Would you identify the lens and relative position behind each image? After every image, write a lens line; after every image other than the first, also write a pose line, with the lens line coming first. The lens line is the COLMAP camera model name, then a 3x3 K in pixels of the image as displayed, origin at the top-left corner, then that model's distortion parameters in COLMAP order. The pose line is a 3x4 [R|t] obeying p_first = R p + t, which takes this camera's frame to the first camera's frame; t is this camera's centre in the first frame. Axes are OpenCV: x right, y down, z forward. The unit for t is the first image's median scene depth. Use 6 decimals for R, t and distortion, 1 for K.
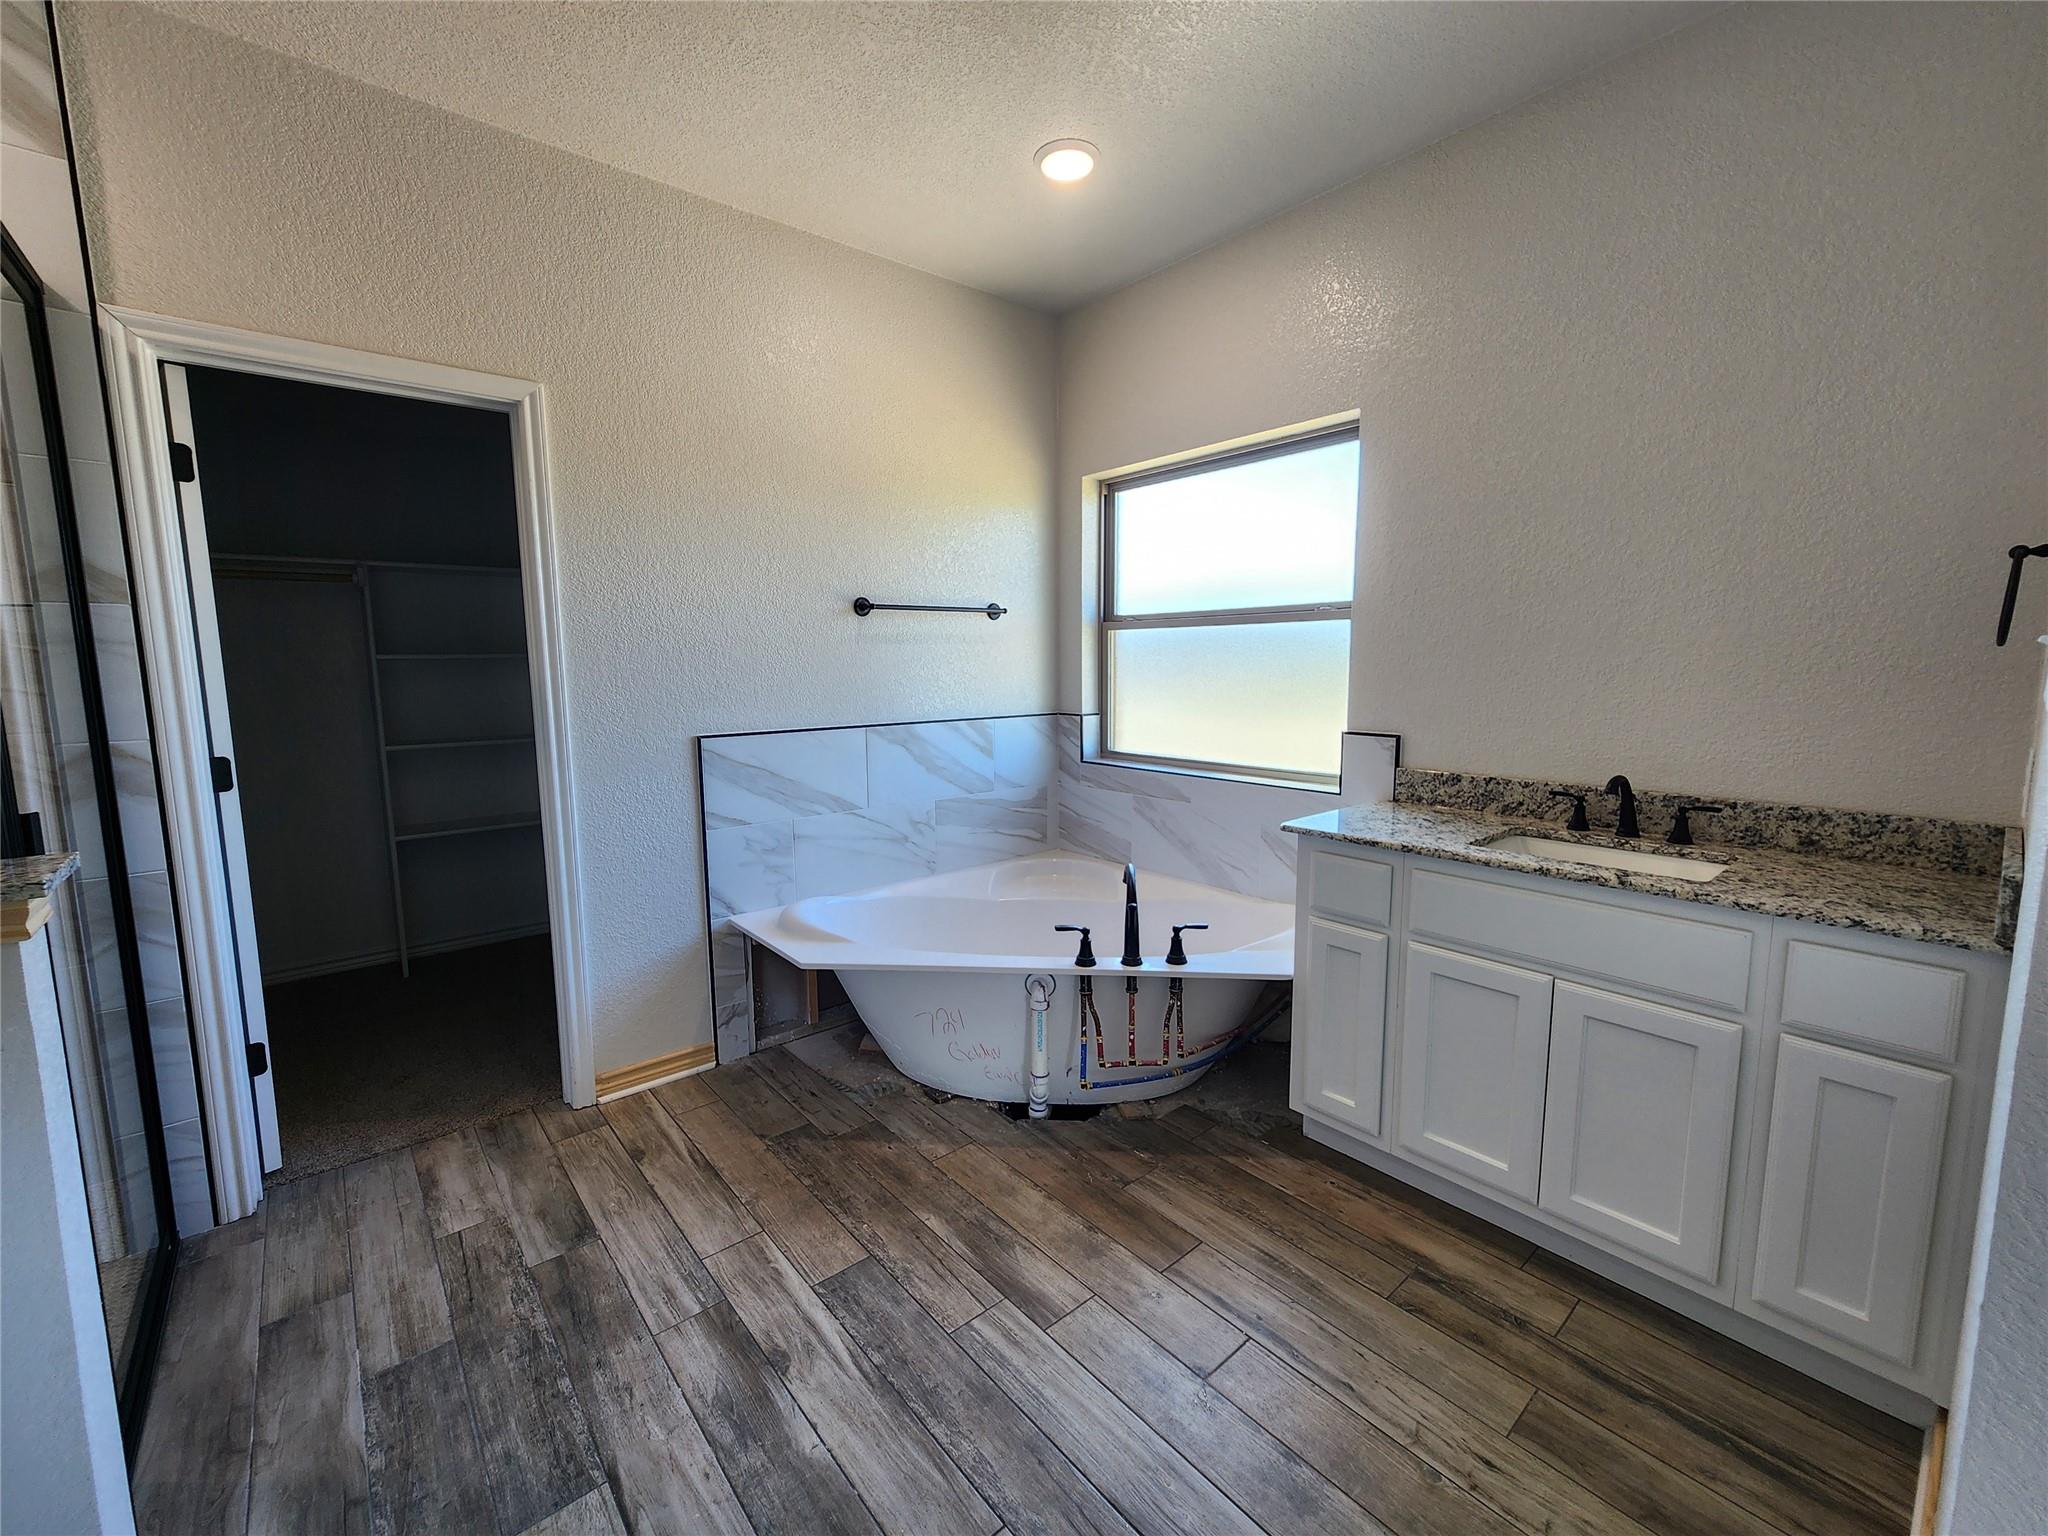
lens RADIAL K [[838.0, 0, 1007.7], [0, 838.0, 762.1], [0, 0, 1]] dist [0.002502, 0.000002]
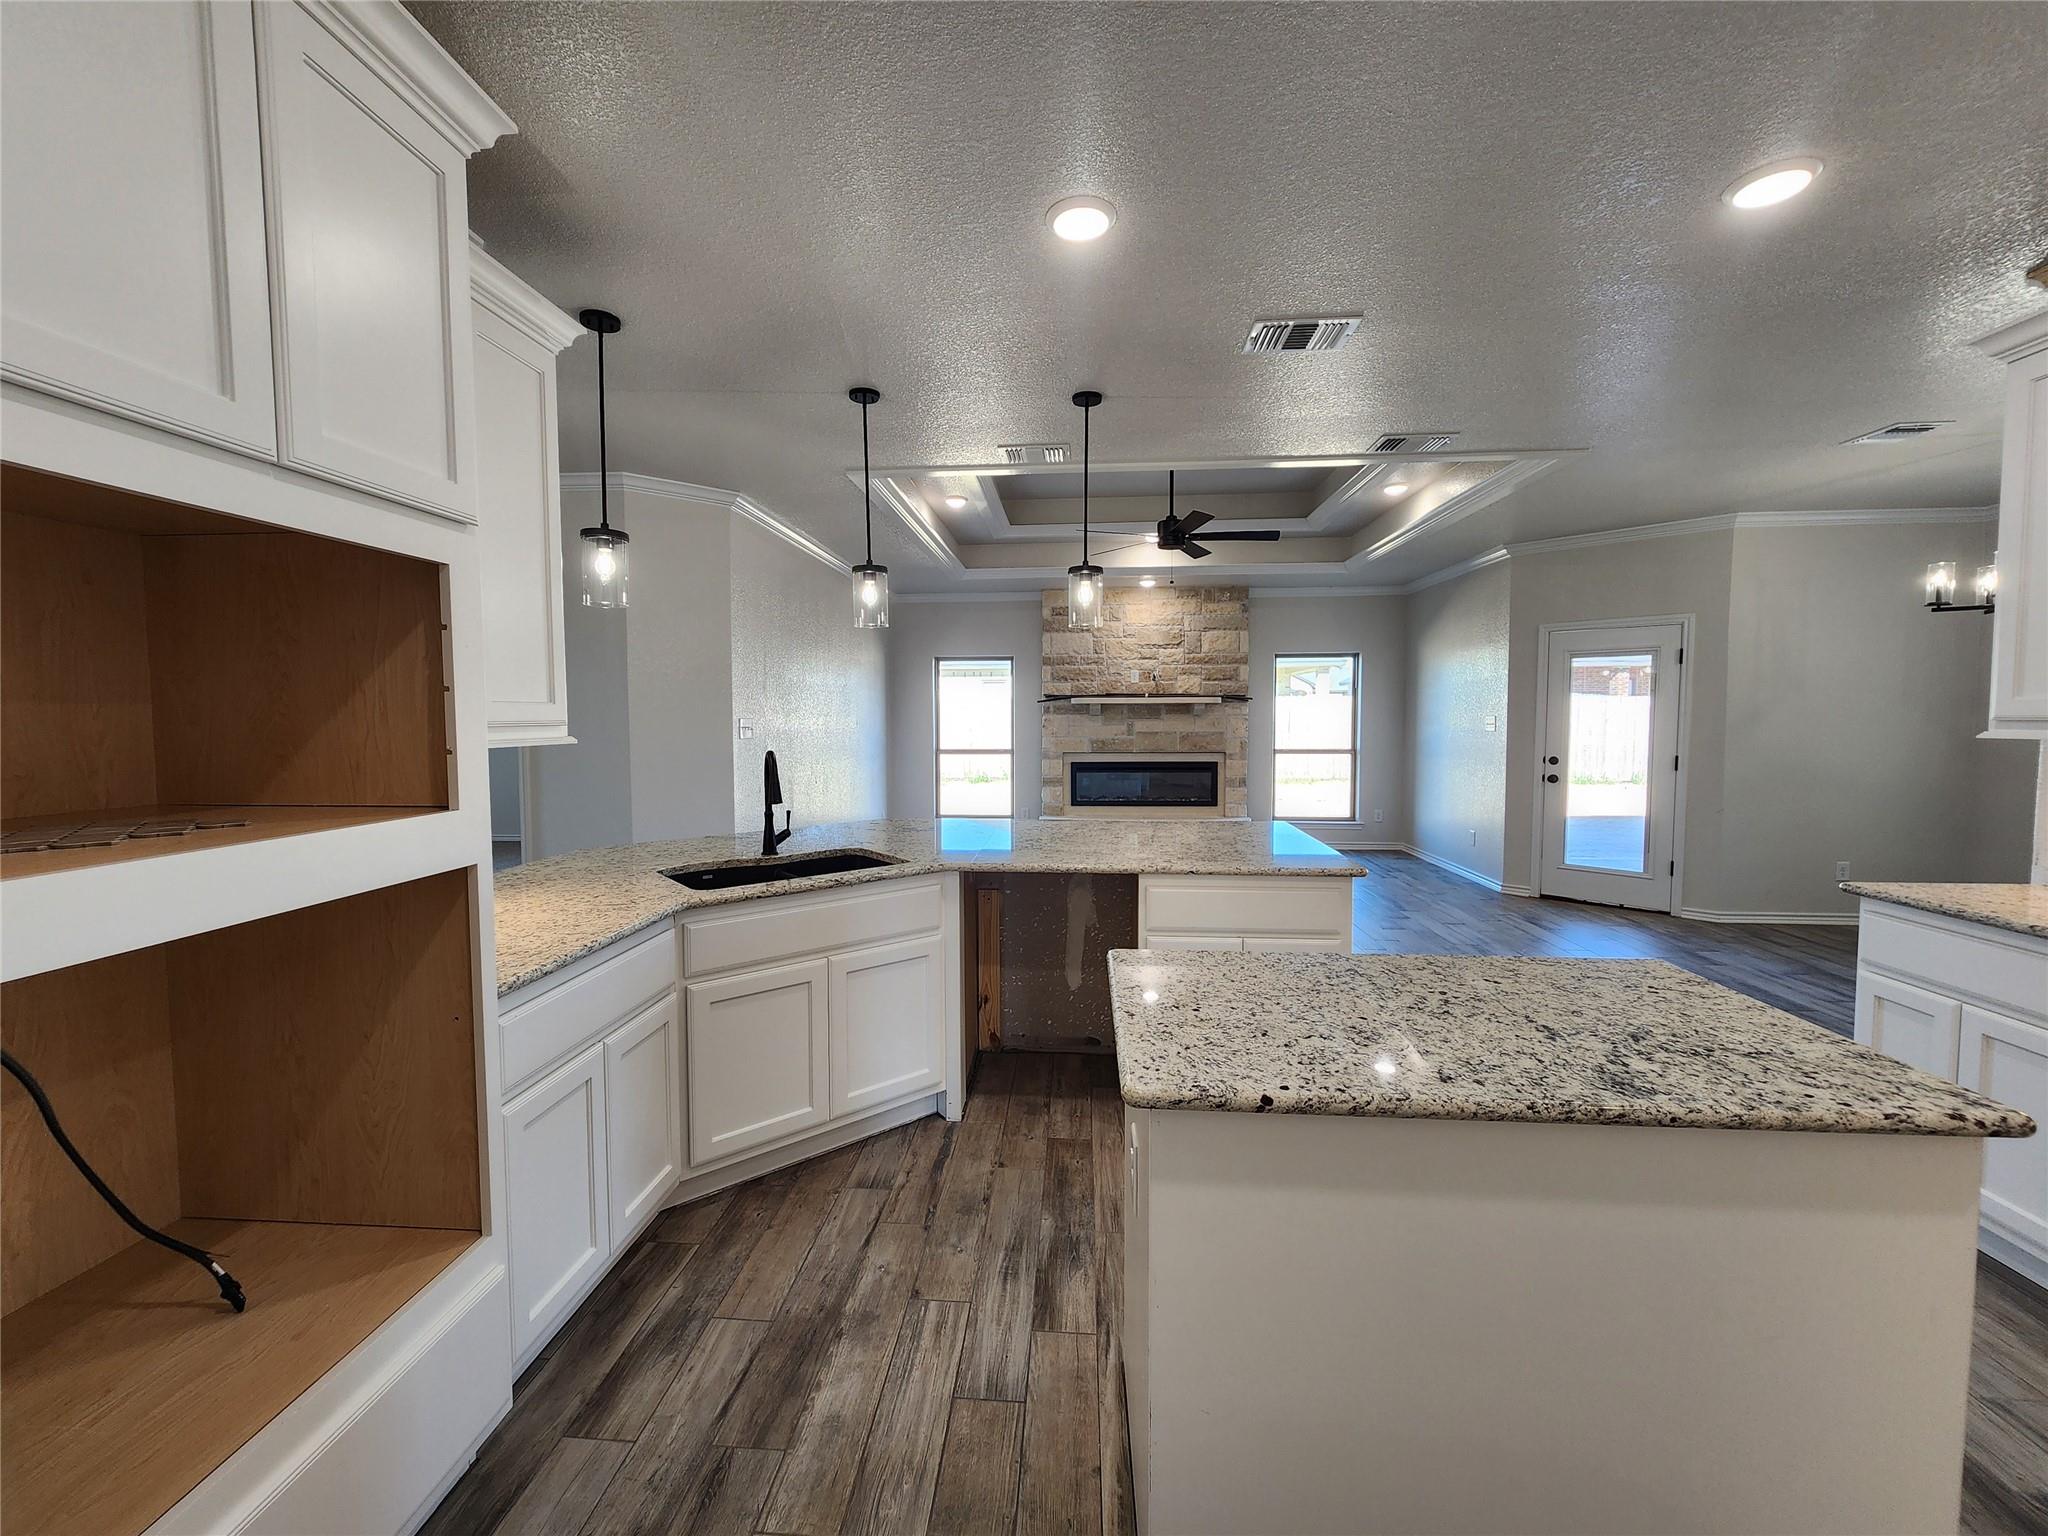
lens RADIAL K [[838.0, 0, 1018.5], [0, 838.0, 760.3], [0, 0, 1]] dist [0.002502, 0.000002]
pose [[-0.713564, -0.025860, 0.700112, -0.934929], [0.094479, 0.986638, 0.132739, -0.245916], [-0.694190, 0.160864, -0.701586, 1.425485]]
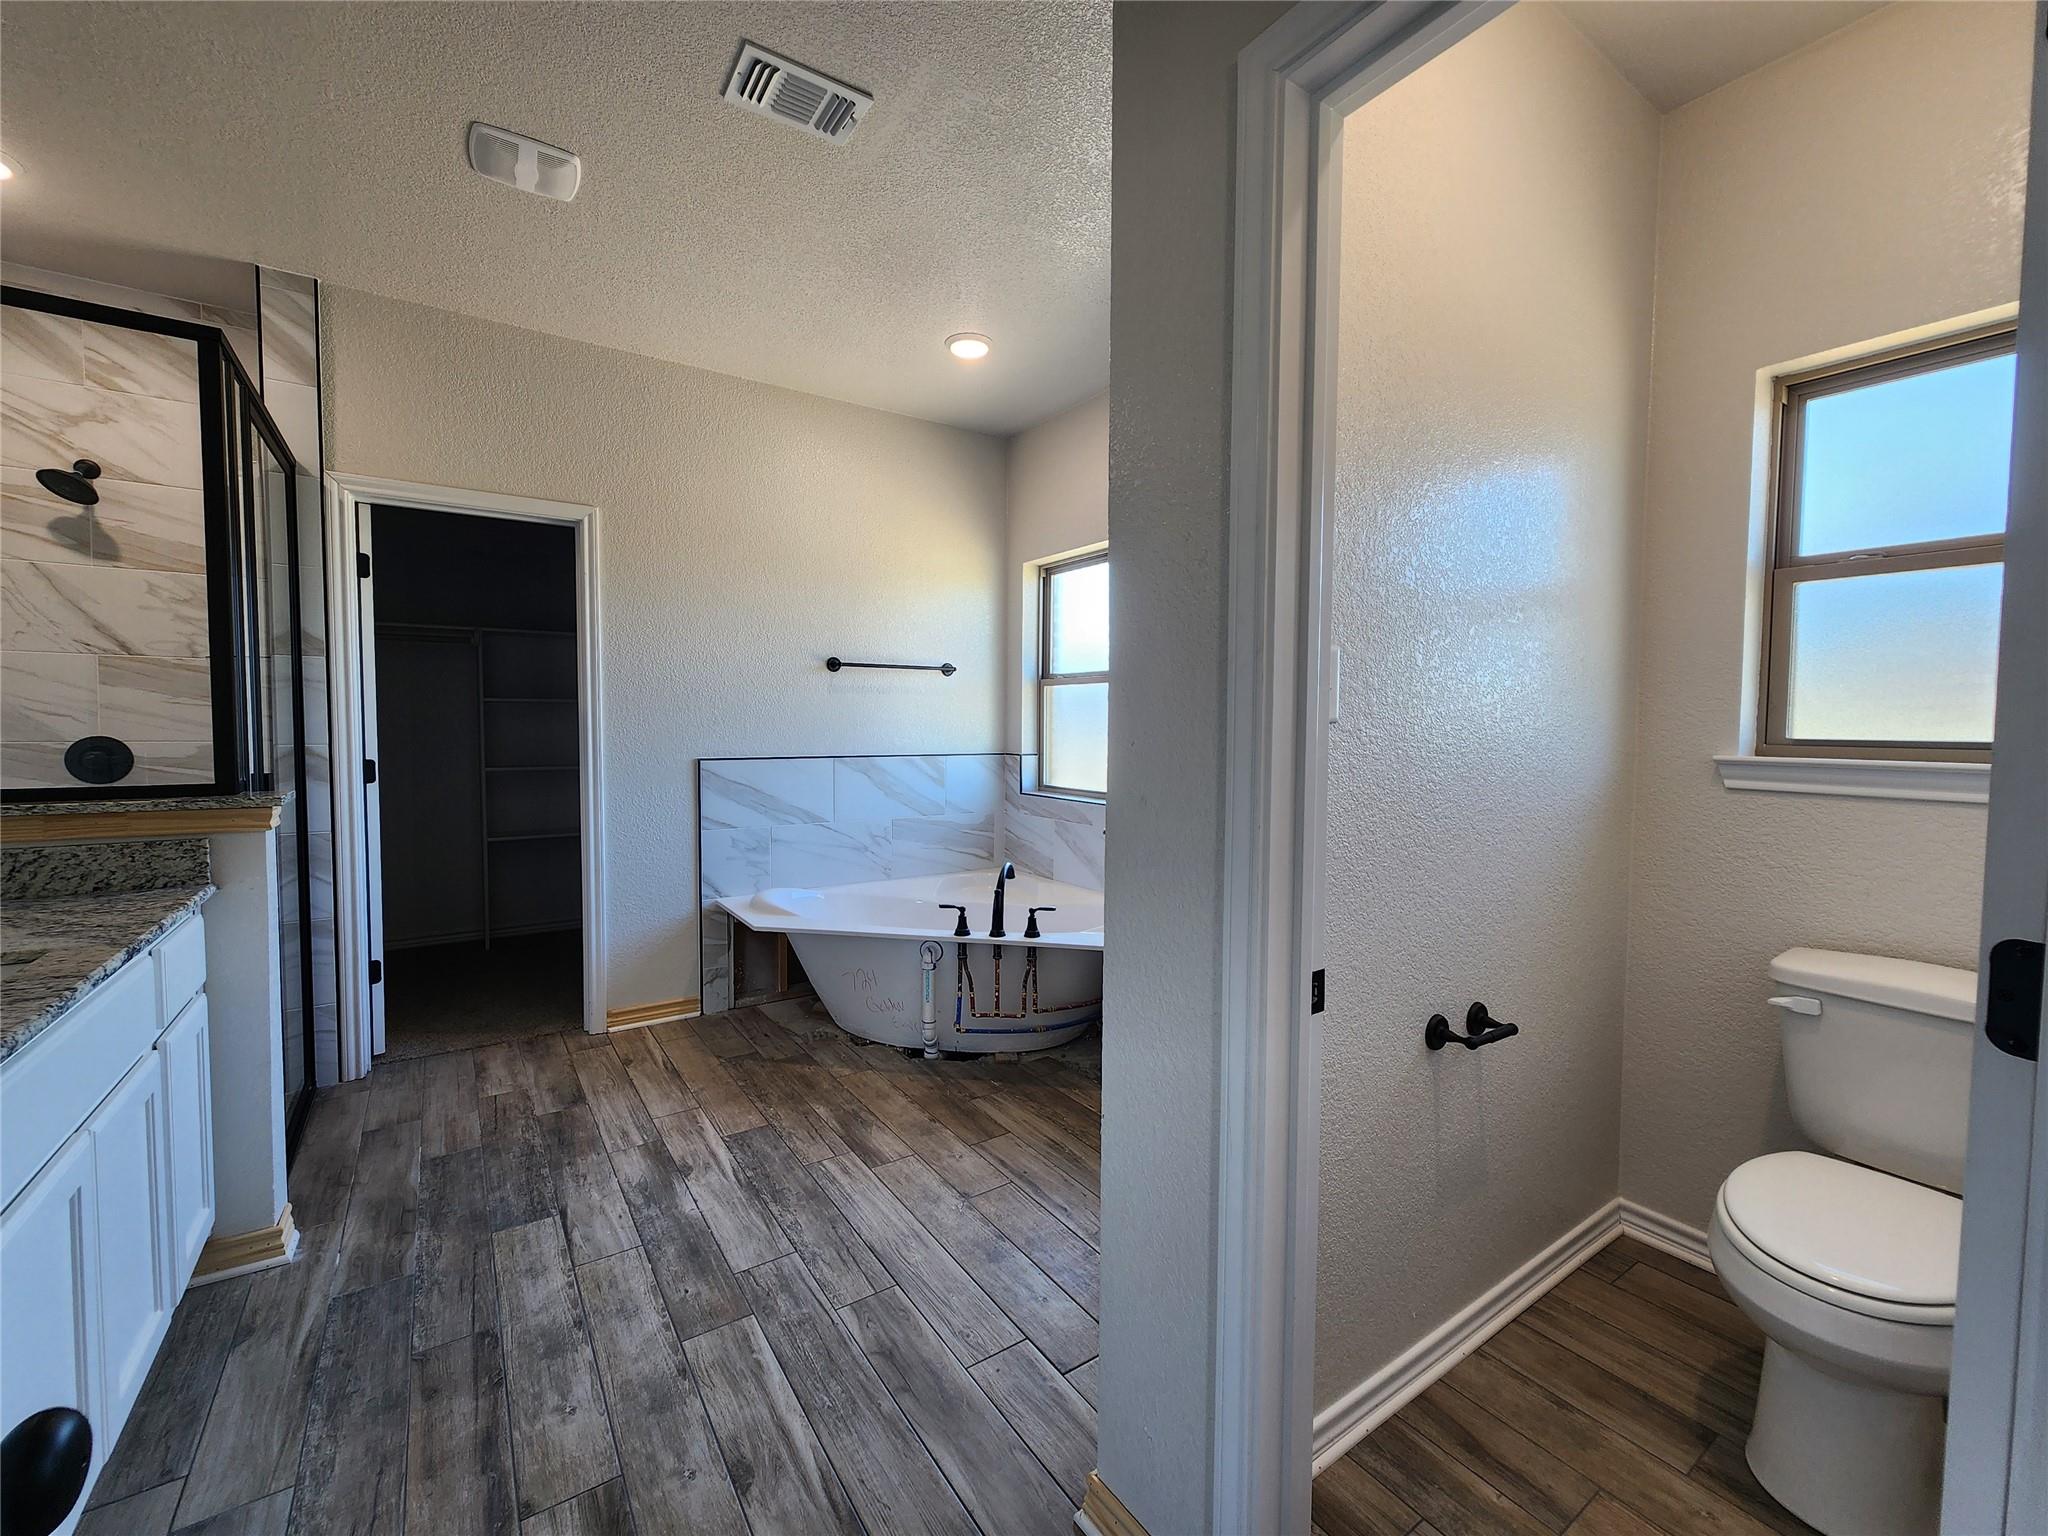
lens RADIAL K [[838.0, 0, 1006.4], [0, 838.0, 759.4], [0, 0, 1]] dist [0.002502, 0.000002]
pose [[0.994487, 0.020080, -0.102919, 0.318224], [-0.027947, 0.996748, -0.075575, 0.071454], [0.101067, 0.078035, 0.991815, -0.340538]]
